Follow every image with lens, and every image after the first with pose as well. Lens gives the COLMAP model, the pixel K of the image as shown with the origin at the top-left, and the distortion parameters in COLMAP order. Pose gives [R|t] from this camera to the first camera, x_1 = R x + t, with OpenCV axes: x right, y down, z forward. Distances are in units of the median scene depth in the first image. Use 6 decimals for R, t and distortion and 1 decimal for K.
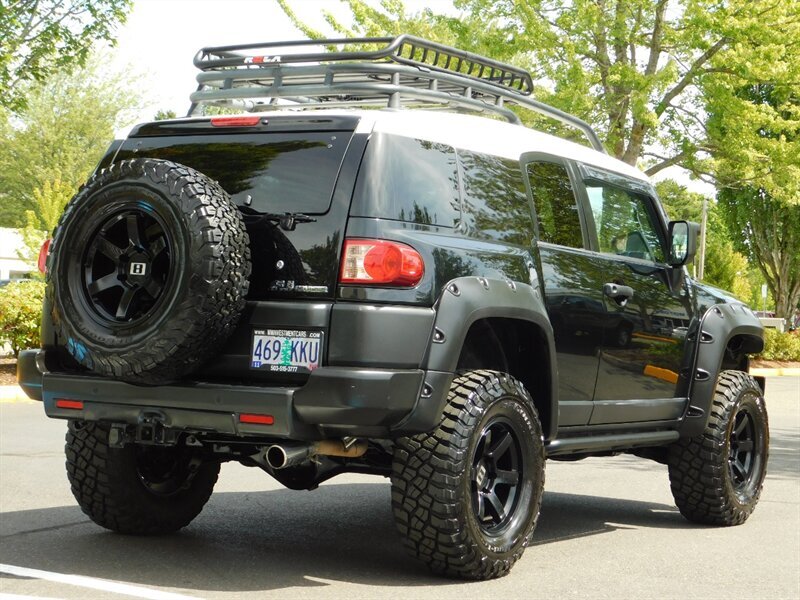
lens RADIAL K [[2222.4, 0, 400.0], [0, 2222.4, 300.0], [0, 0, 1]] dist [0.144706, -0.345023]
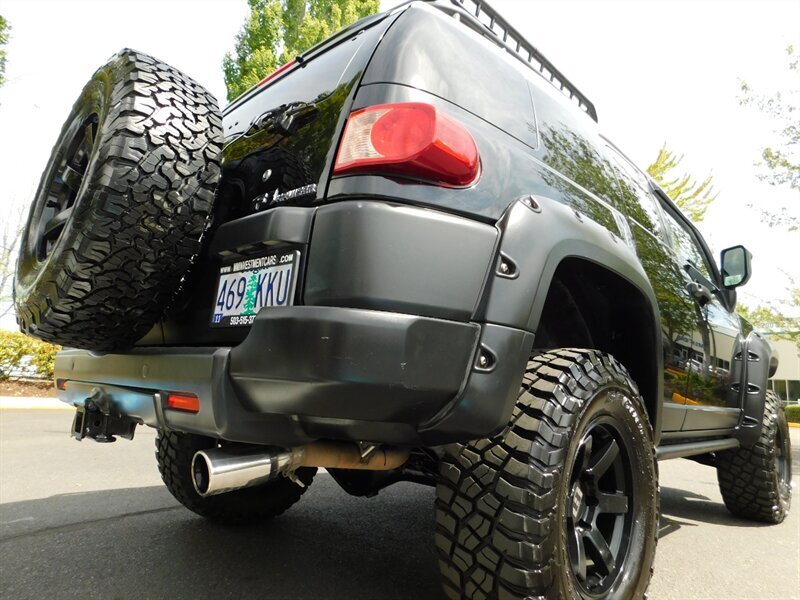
lens RADIAL K [[547.6, 0, 400.0], [0, 547.6, 300.0], [0, 0, 1]] dist [-0.054707, 0.045692]
pose [[0.978639, -0.017179, -0.204867, 0.018802], [-0.018953, 0.984719, -0.173114, 0.048614], [0.204710, 0.173300, 0.963359, 0.837861]]
